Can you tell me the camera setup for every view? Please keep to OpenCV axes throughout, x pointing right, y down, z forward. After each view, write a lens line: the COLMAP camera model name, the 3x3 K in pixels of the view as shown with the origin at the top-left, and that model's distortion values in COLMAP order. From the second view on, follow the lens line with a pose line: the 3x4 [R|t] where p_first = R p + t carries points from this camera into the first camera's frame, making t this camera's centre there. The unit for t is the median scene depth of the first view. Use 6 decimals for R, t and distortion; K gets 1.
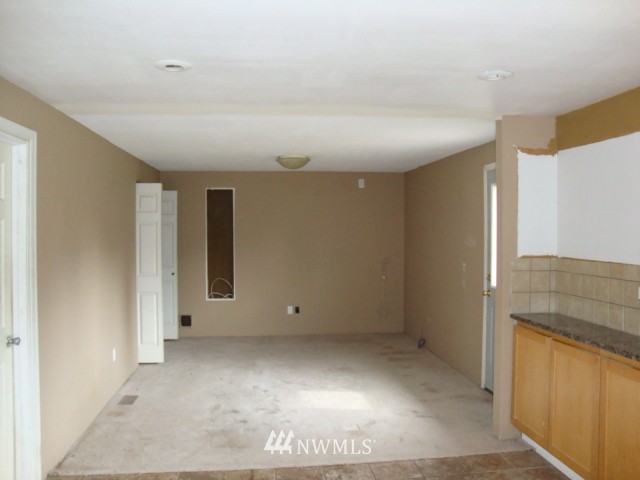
lens RADIAL K [[568.6, 0, 320.3], [0, 568.6, 241.5], [0, 0, 1]] dist [-0.139236, 0.062967]
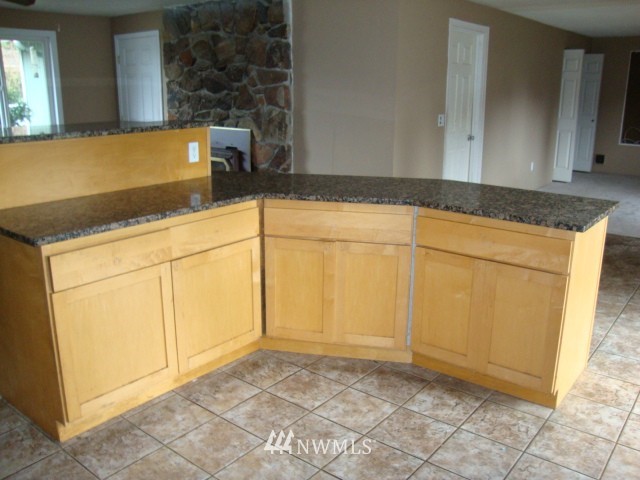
lens RADIAL K [[568.6, 0, 317.5], [0, 568.6, 241.7], [0, 0, 1]] dist [-0.139236, 0.062967]
pose [[0.701290, 0.182234, -0.689190, 0.248387], [-0.008073, 0.968742, 0.247937, 0.023176], [0.712830, -0.168312, 0.680841, -0.406795]]
